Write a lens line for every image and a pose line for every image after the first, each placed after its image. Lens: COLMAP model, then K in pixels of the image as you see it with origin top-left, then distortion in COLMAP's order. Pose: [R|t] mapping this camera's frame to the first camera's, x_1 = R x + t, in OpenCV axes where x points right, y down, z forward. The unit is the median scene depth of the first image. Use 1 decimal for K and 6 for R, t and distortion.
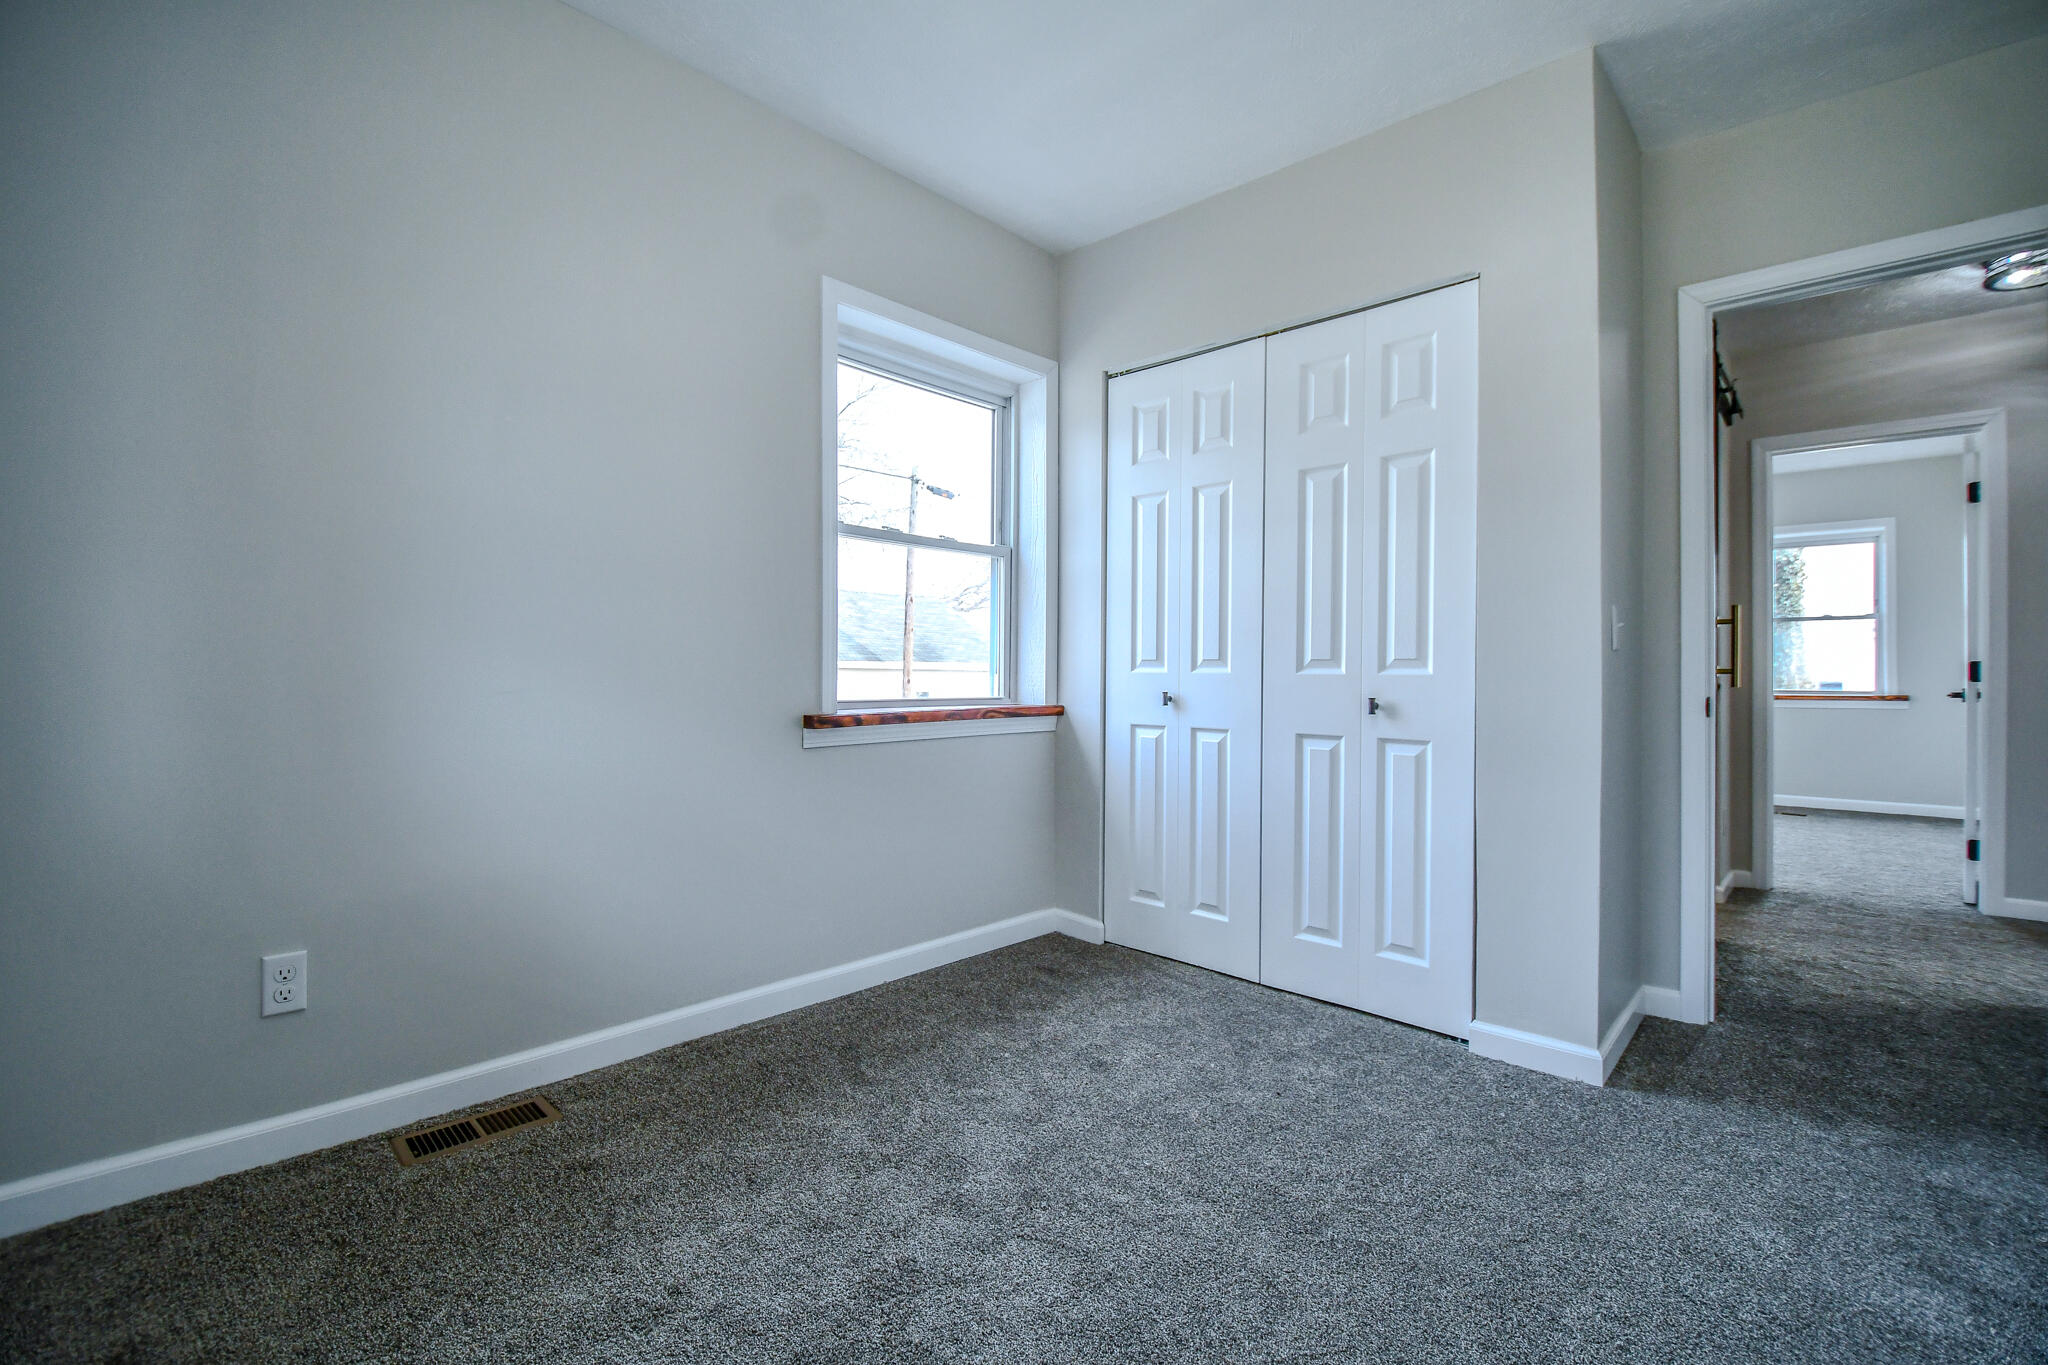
lens RADIAL K [[891.4, 0, 1020.1], [0, 891.4, 675.9], [0, 0, 1]] dist [0.010461, -0.019905]
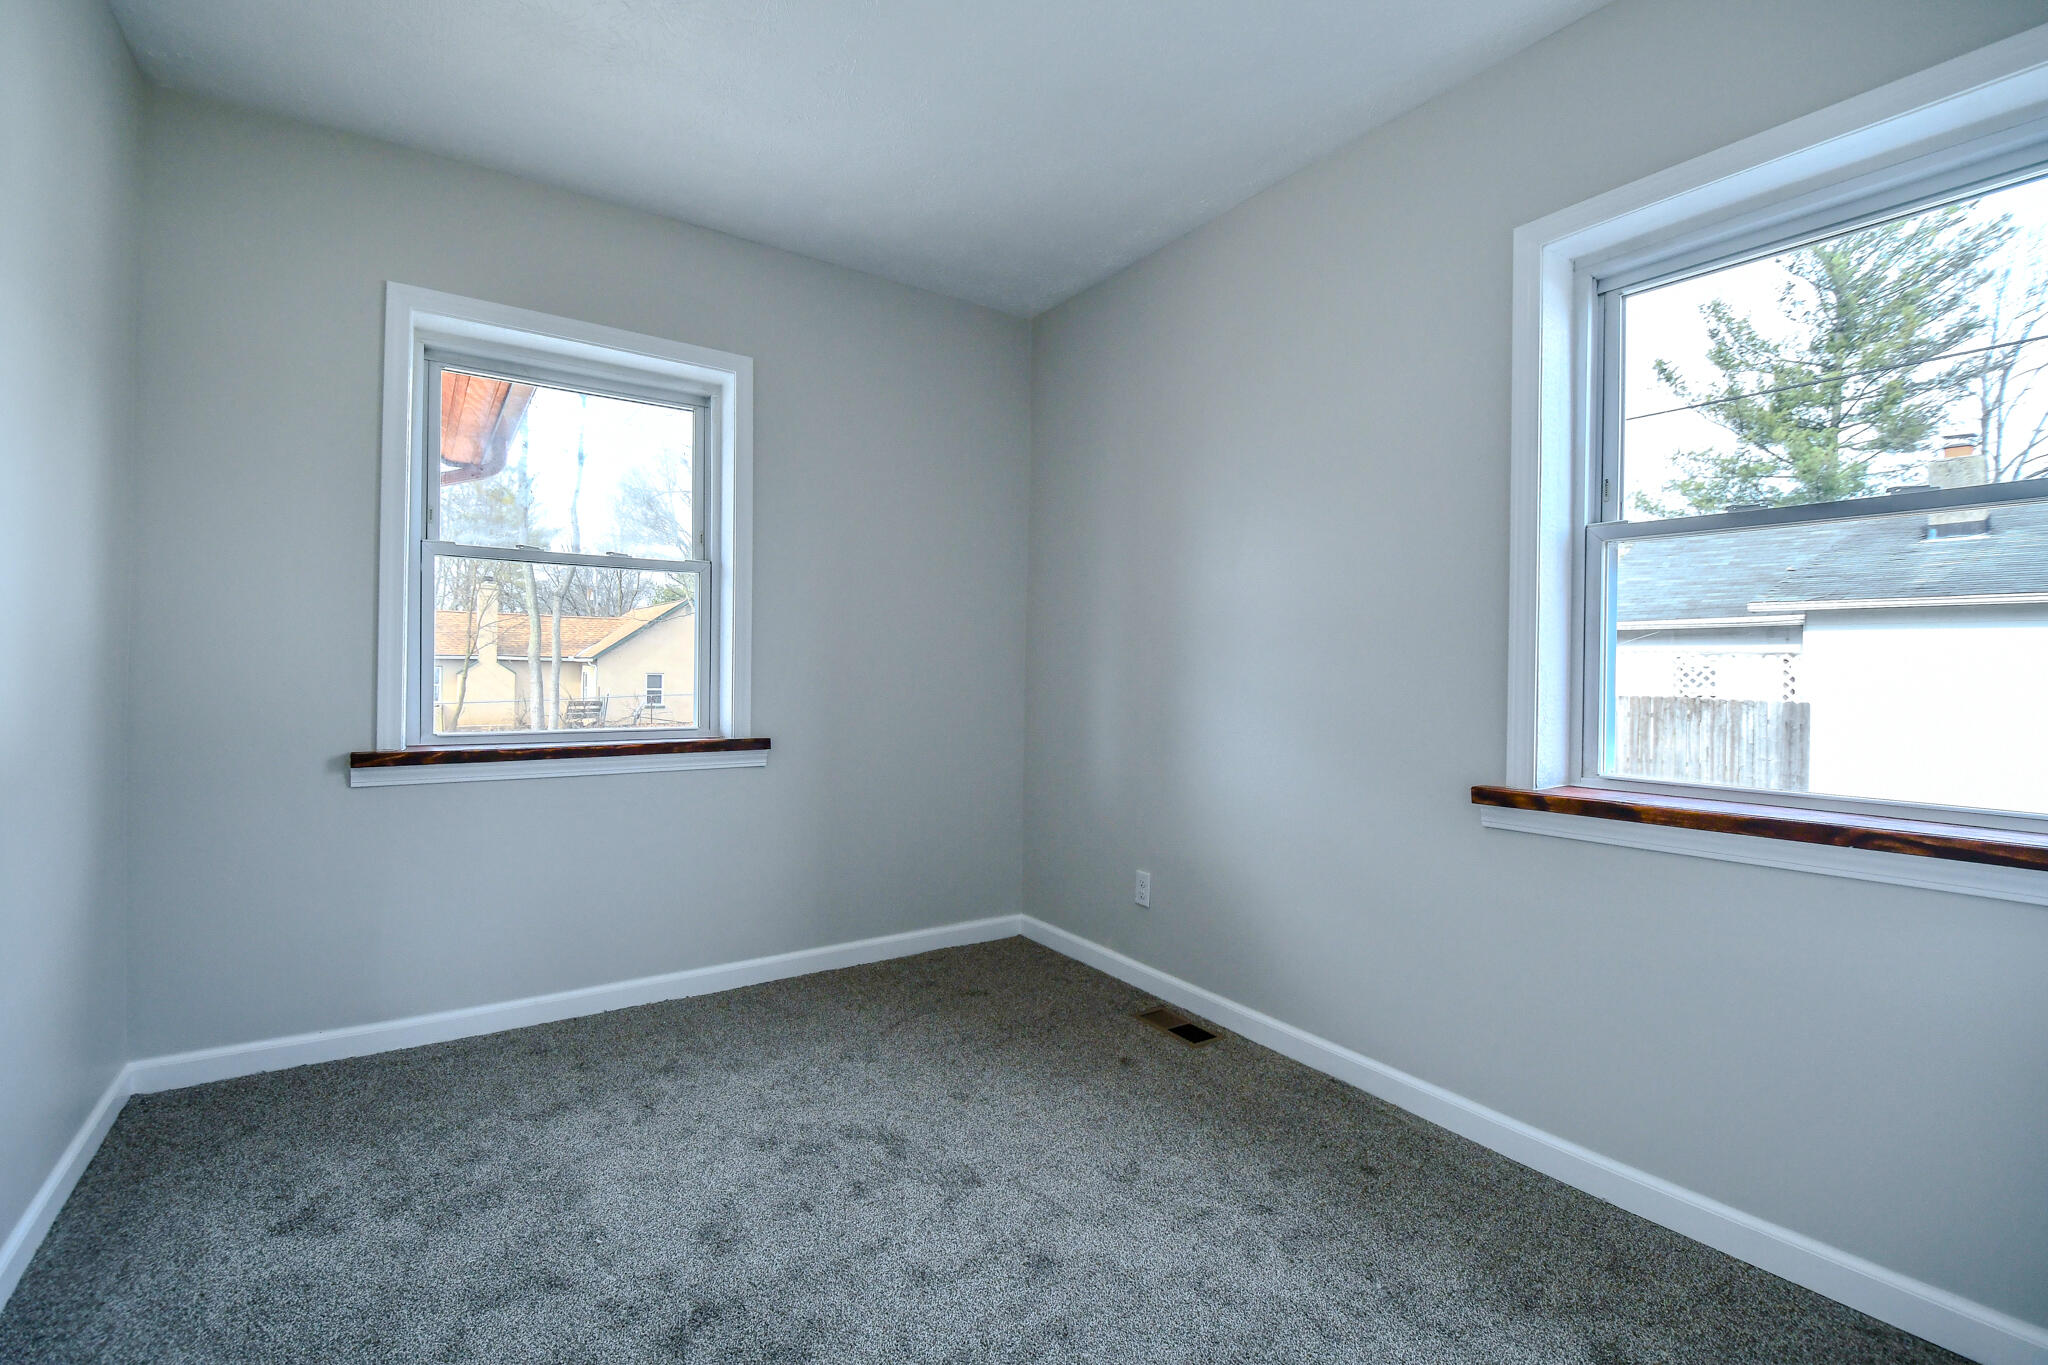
lens RADIAL K [[891.4, 0, 1020.1], [0, 891.4, 675.9], [0, 0, 1]] dist [0.010461, -0.019905]
pose [[-0.225370, -0.011205, -0.974209, 0.886551], [-0.018862, 0.999797, -0.007136, -0.057008], [0.974091, 0.016767, -0.225535, 1.050393]]
